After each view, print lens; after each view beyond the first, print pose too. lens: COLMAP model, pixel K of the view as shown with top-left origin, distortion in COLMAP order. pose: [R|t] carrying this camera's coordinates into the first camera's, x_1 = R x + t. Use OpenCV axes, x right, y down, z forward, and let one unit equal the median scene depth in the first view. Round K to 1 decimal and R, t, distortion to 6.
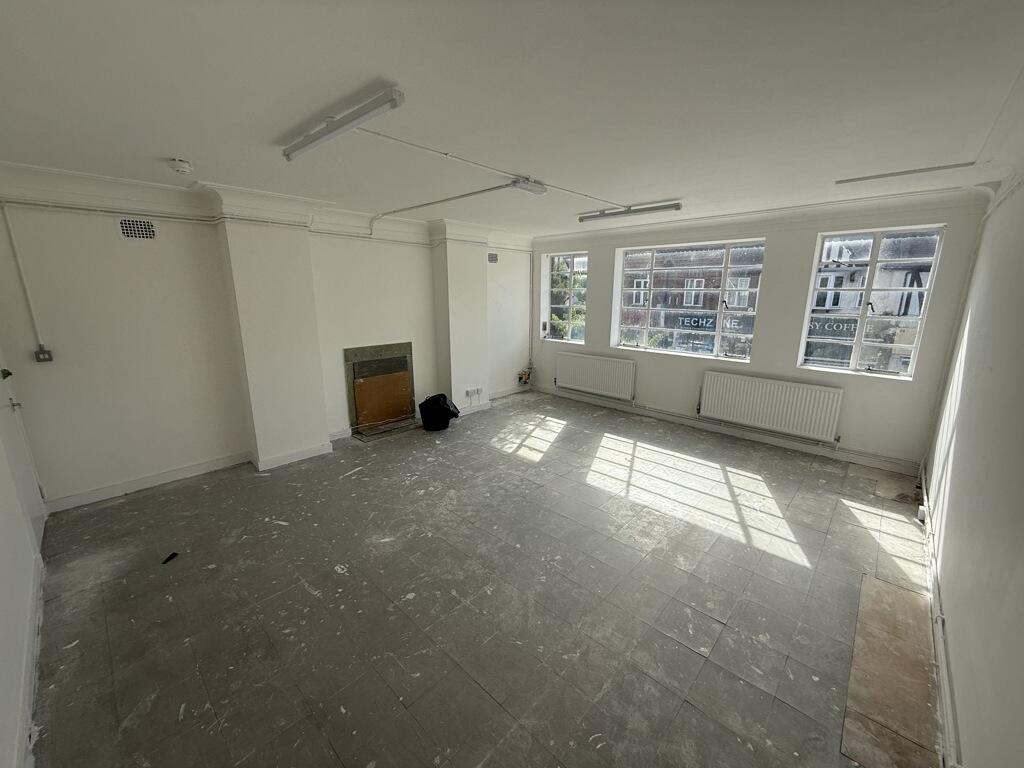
lens RADIAL K [[405.9, 0, 509.2], [0, 405.9, 381.7], [0, 0, 1]] dist [0.001646, -0.000365]
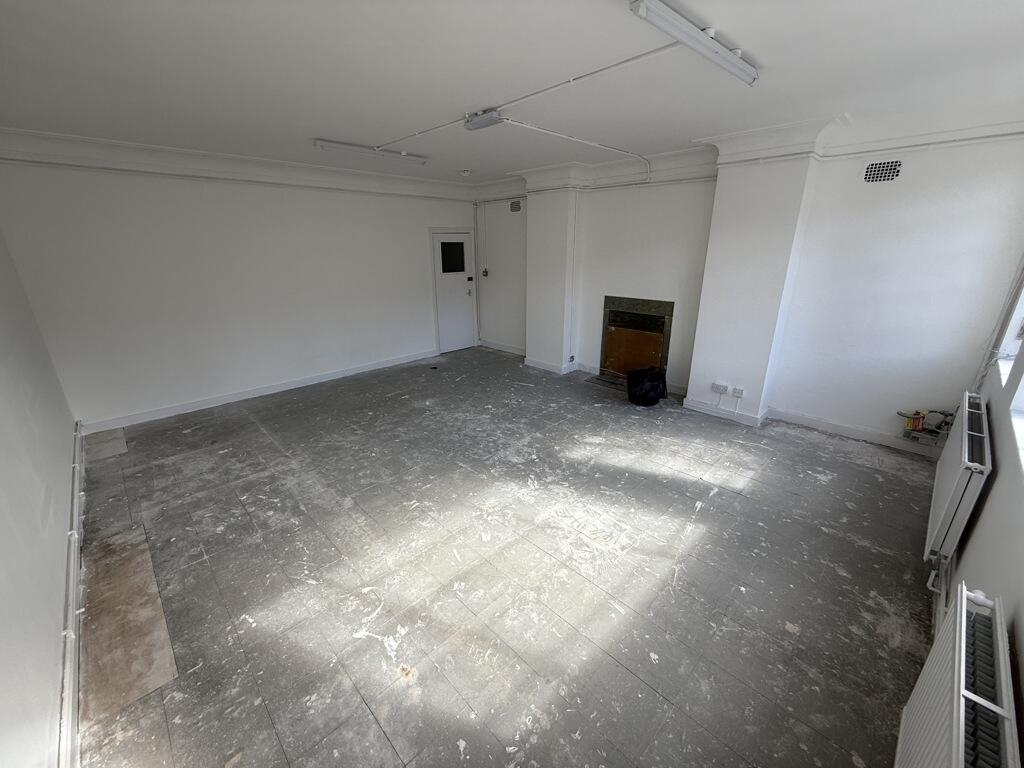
lens RADIAL K [[405.9, 0, 514.0], [0, 405.9, 383.6], [0, 0, 1]] dist [0.001646, -0.000365]
pose [[-0.023341, 0.325188, -0.945361, 0.769603], [-0.210009, 0.922924, 0.322656, -0.176152], [0.977421, 0.206066, 0.046750, 0.812273]]
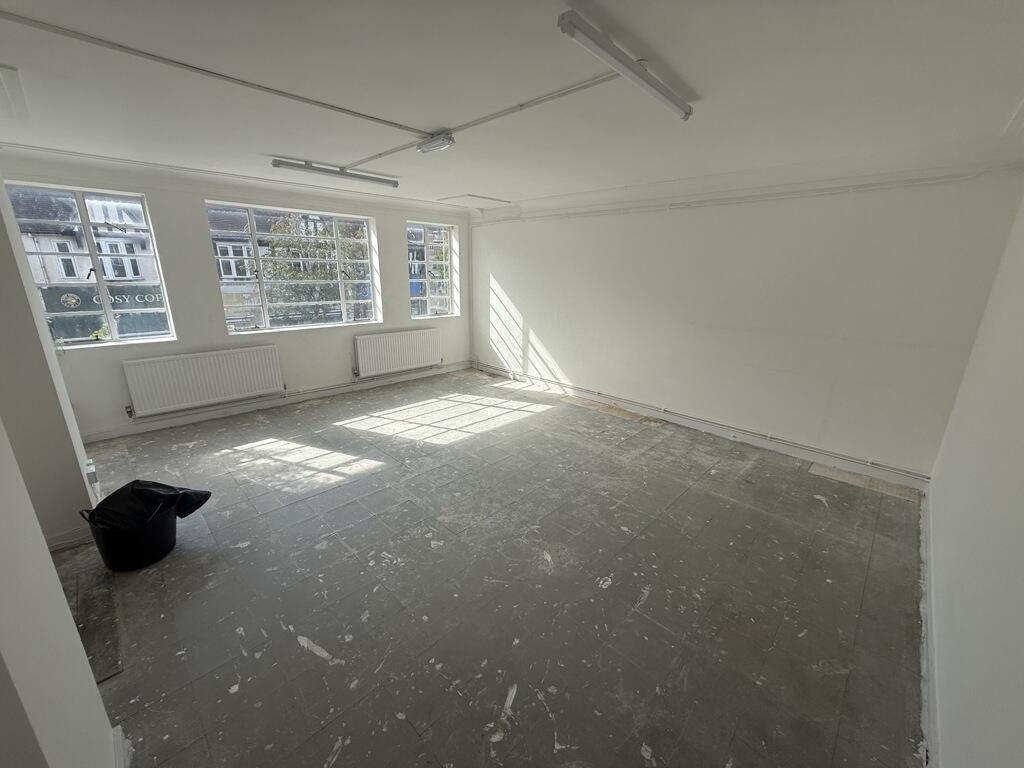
lens RADIAL K [[405.9, 0, 507.4], [0, 405.9, 385.1], [0, 0, 1]] dist [0.001646, -0.000365]
pose [[0.024596, -0.282208, 0.959038, -0.673494], [0.202901, 0.940771, 0.271629, -0.135156], [-0.978890, 0.187909, 0.080399, 0.618645]]
